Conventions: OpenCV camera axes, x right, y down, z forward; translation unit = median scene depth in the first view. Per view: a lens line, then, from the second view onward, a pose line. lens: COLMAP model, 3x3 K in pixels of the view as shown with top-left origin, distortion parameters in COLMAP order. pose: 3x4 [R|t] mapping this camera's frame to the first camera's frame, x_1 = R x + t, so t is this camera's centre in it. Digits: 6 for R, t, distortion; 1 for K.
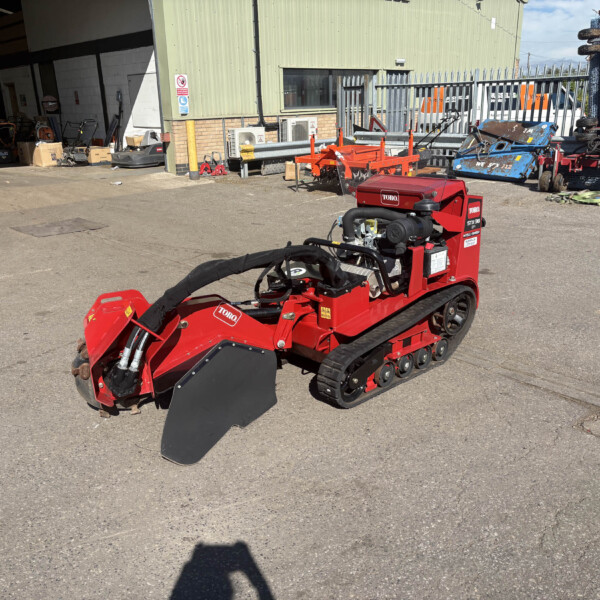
lens RADIAL K [[607.1, 0, 309.3], [0, 607.1, 298.8], [0, 0, 1]] dist [0.015880, 0.004317]
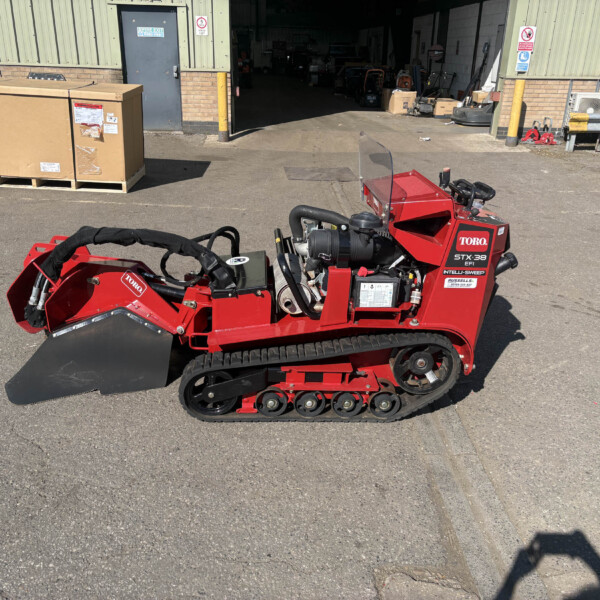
lens RADIAL K [[607.1, 0, 309.3], [0, 607.1, 298.8], [0, 0, 1]] dist [0.015880, 0.004317]
pose [[0.766291, 0.284891, -0.575878, 0.171506], [-0.240968, 0.958326, 0.153447, -0.044499], [0.595594, 0.021183, 0.803006, 0.095259]]
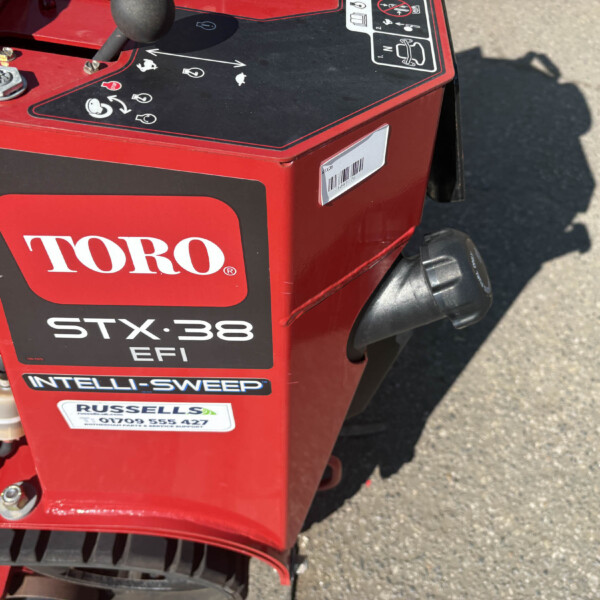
lens RADIAL K [[607.1, 0, 309.3], [0, 607.1, 298.8], [0, 0, 1]] dist [0.015880, 0.004317]
pose [[0.680262, 0.582299, -0.445166, 0.104676], [-0.181523, 0.722264, 0.667371, -0.065527], [0.710136, -0.373179, 0.597029, 0.295927]]
